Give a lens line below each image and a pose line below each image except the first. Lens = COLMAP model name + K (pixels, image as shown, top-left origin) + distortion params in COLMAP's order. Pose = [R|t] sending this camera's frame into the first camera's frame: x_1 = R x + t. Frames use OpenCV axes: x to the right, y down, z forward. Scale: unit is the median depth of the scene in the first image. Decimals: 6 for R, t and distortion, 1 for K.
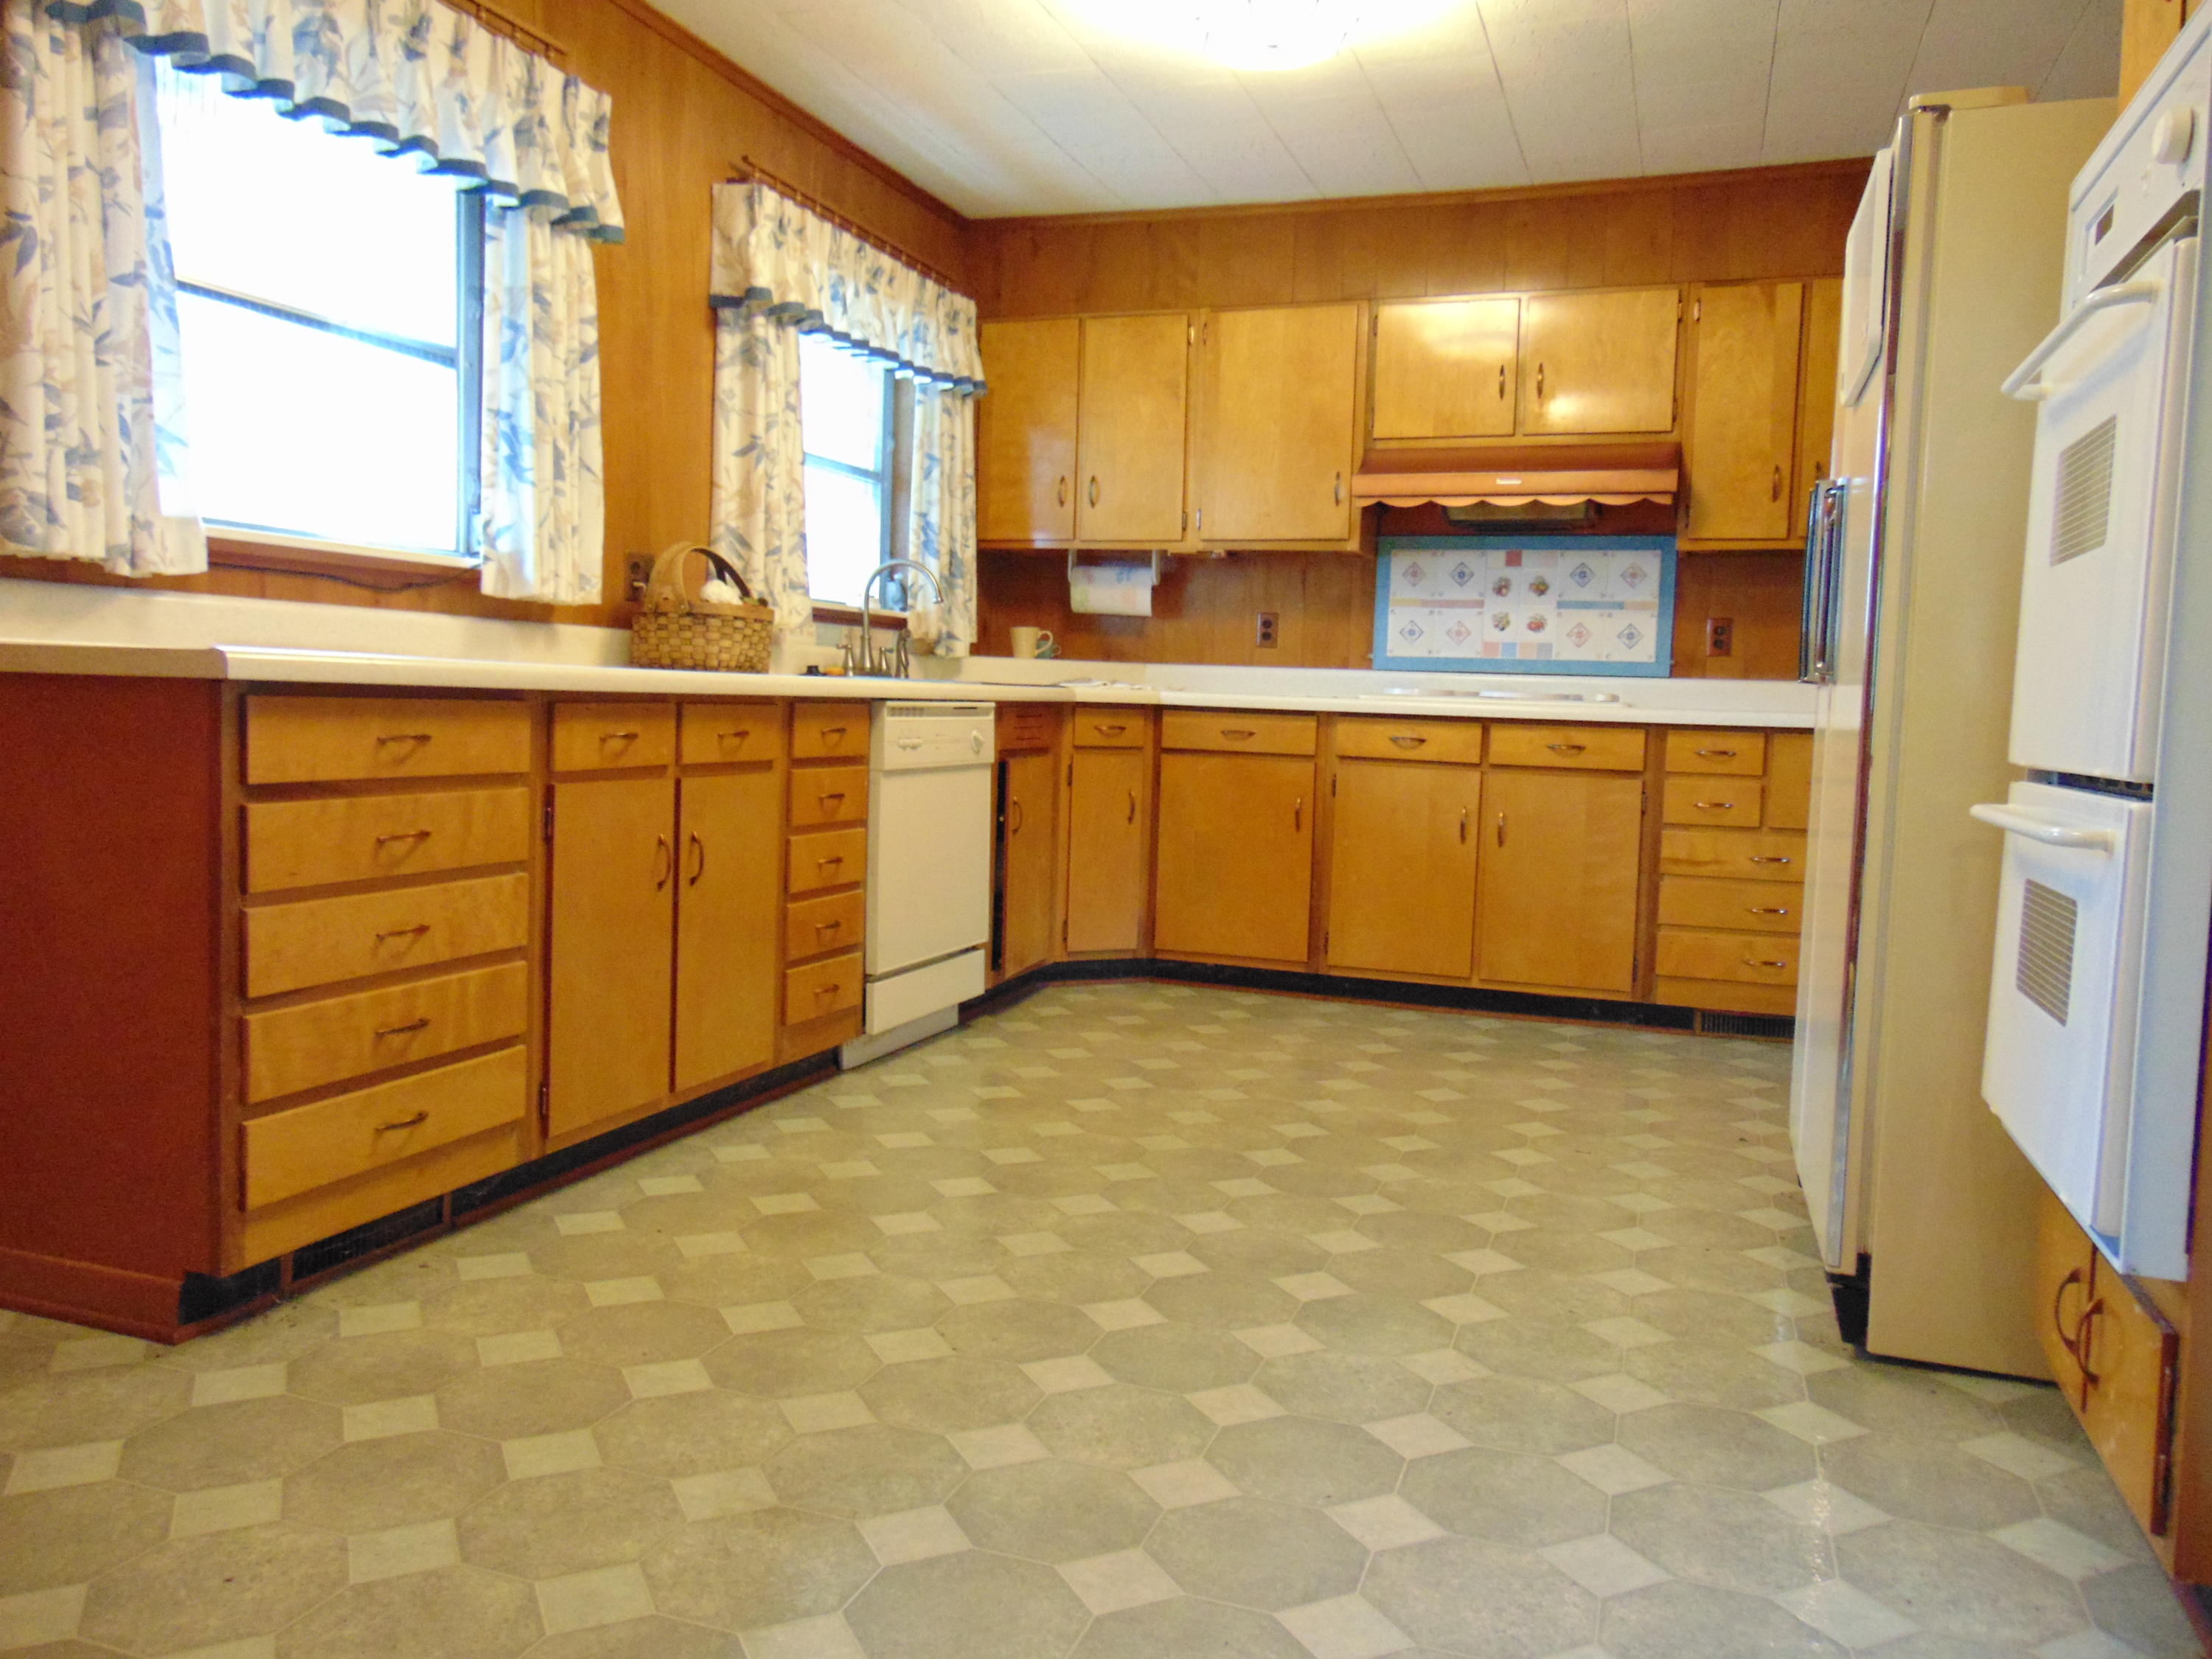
lens RADIAL K [[1660.4, 0, 1101.5], [0, 1660.4, 819.4], [0, 0, 1]] dist [-0.041914, 0.087328]
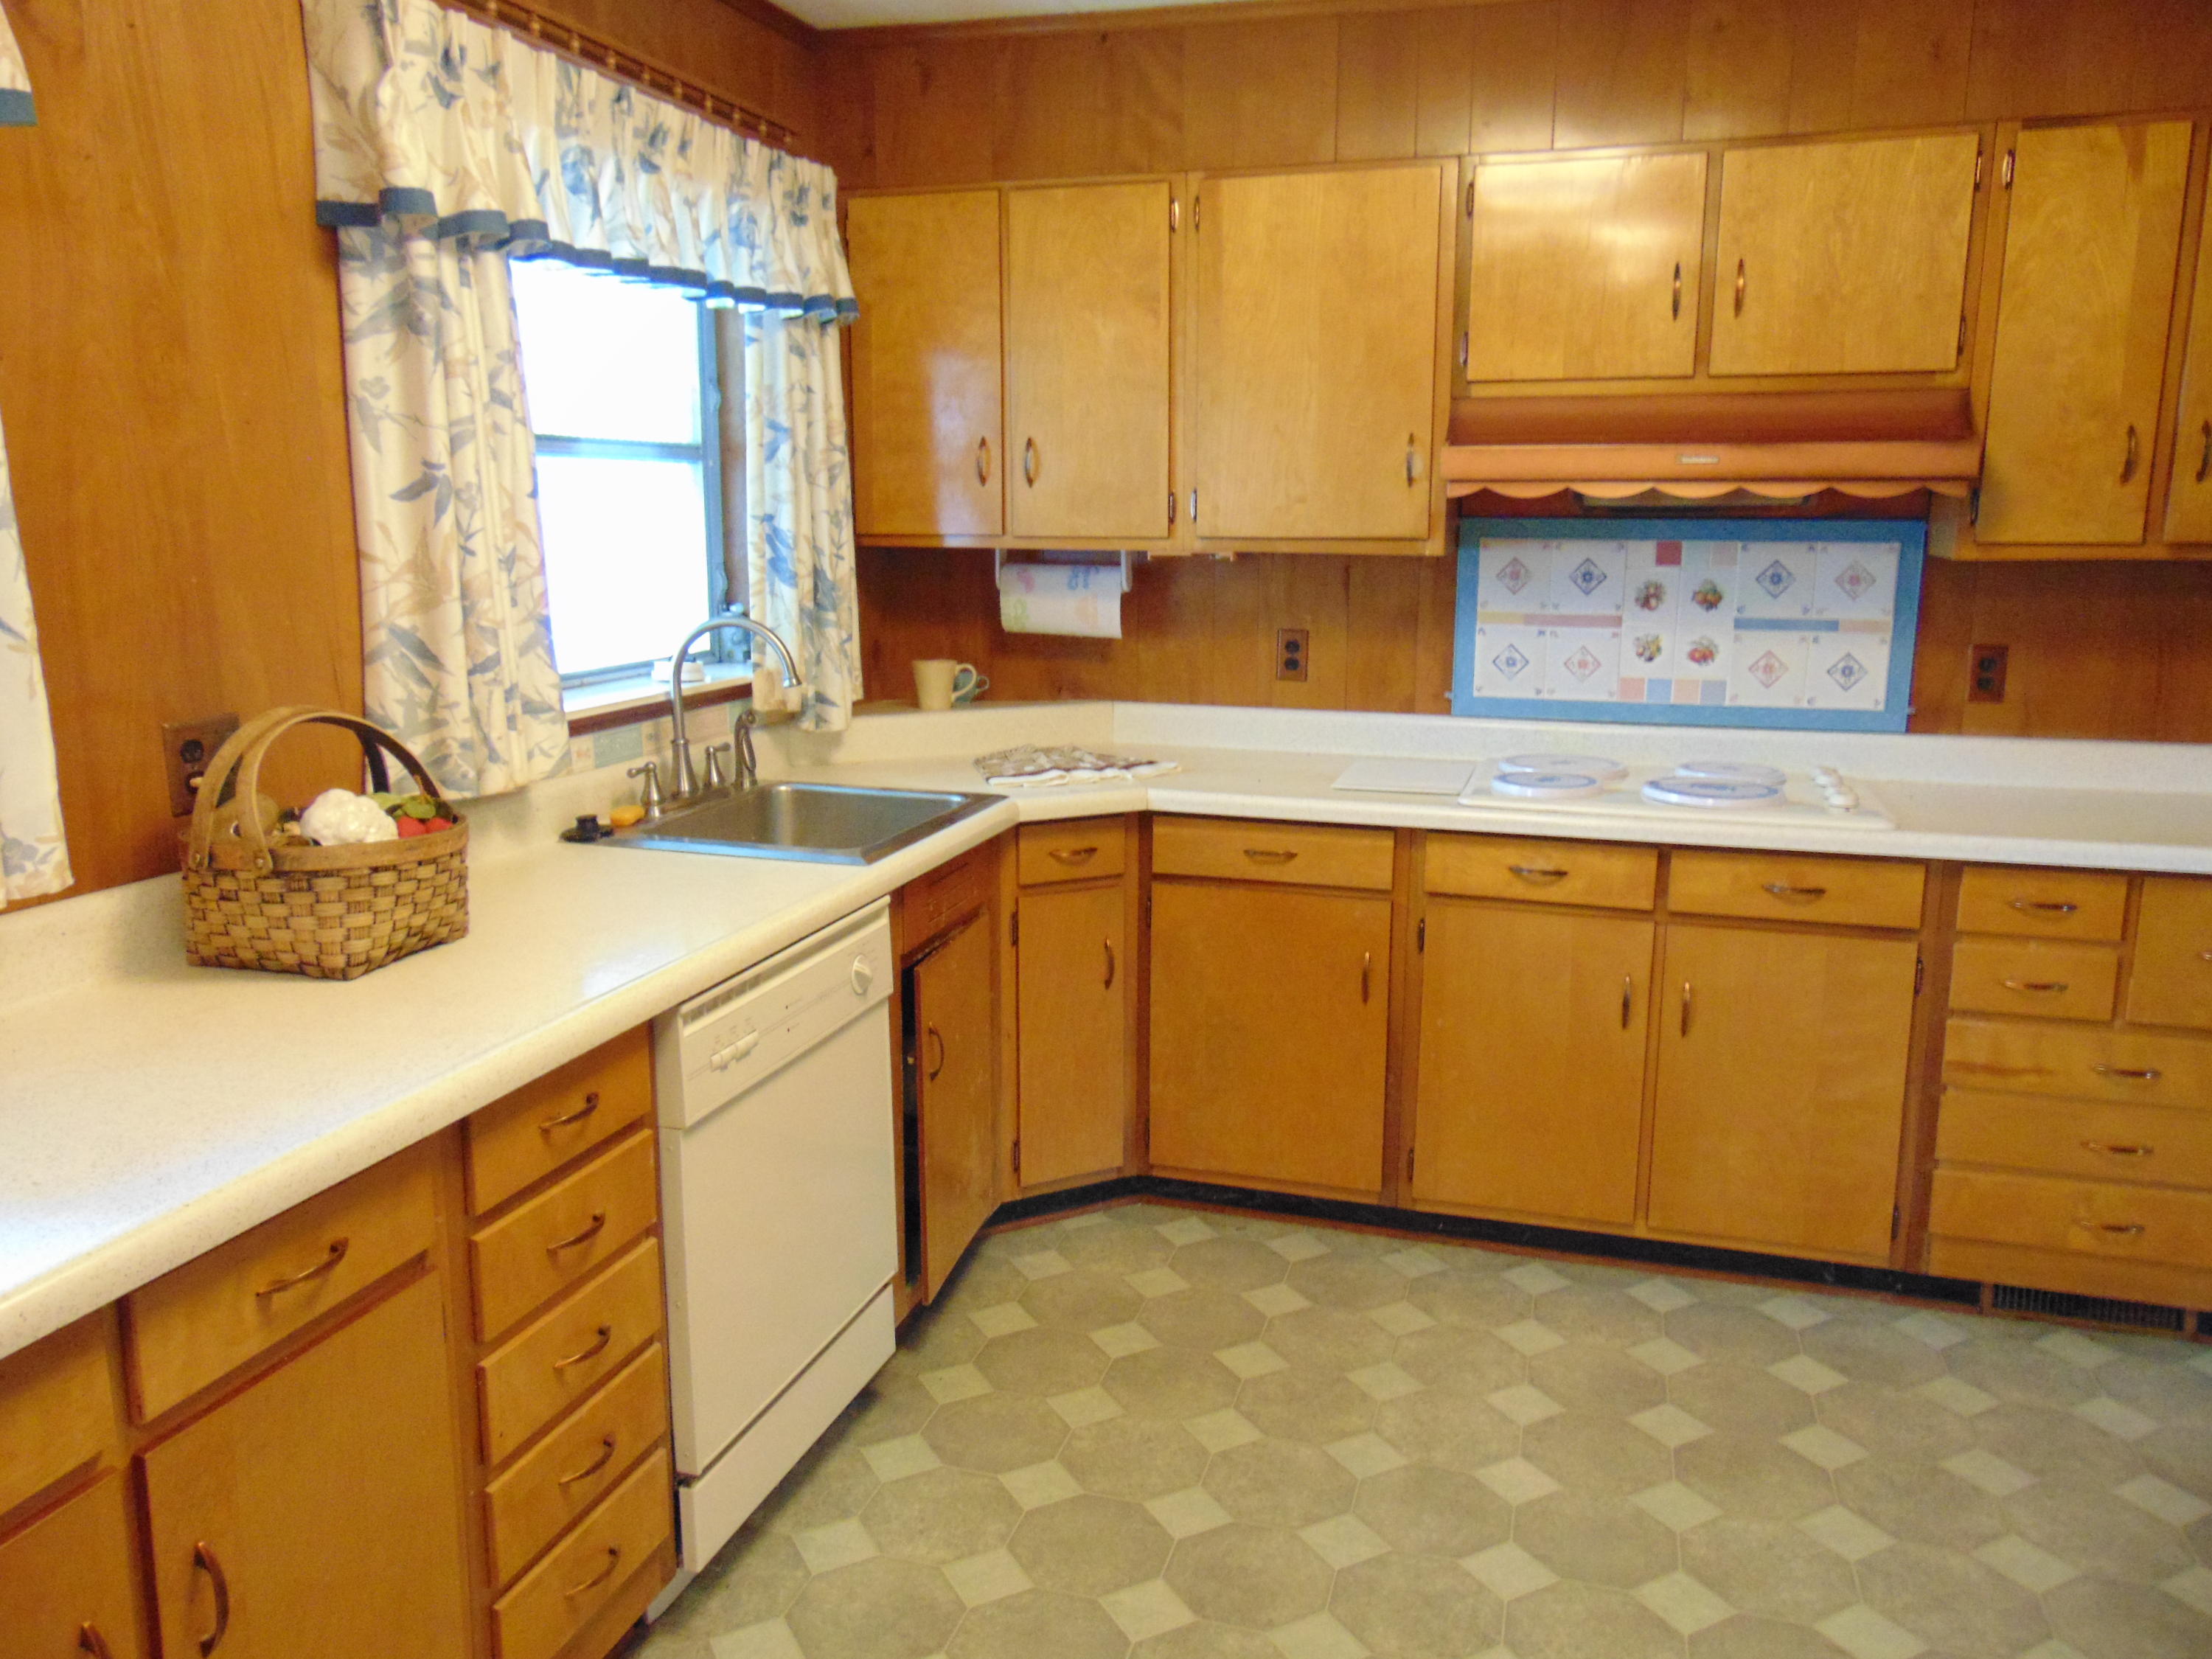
lens RADIAL K [[1660.4, 0, 1101.5], [0, 1660.4, 819.4], [0, 0, 1]] dist [-0.041914, 0.087328]
pose [[0.998289, -0.038271, 0.044199, -0.012018], [0.033047, 0.992998, 0.113412, -0.140985], [-0.048230, -0.111757, 0.992564, 0.357415]]
